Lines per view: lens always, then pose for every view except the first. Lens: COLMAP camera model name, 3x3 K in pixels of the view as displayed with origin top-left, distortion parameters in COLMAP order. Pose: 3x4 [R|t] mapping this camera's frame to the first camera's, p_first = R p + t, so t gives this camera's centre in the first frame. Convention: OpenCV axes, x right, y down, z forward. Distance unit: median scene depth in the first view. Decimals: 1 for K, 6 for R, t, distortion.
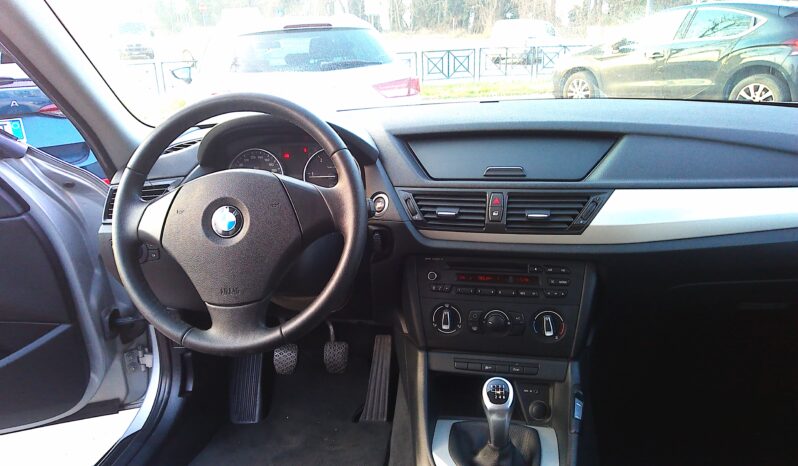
lens RADIAL K [[667.8, 0, 394.8], [0, 667.8, 234.0], [0, 0, 1]] dist [0.013345, -0.009252]
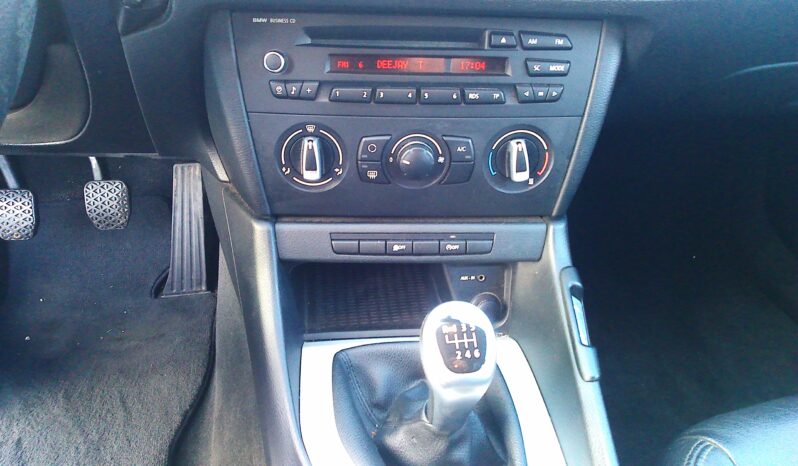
lens RADIAL K [[621.6, 0, 399.0], [0, 621.6, 231.3], [0, 0, 1]] dist [0.041372, -0.003833]
pose [[0.958506, -0.096883, 0.268105, 0.014836], [0.005707, 0.946812, 0.321737, 0.037140], [-0.285015, -0.306856, 0.908078, 0.576596]]
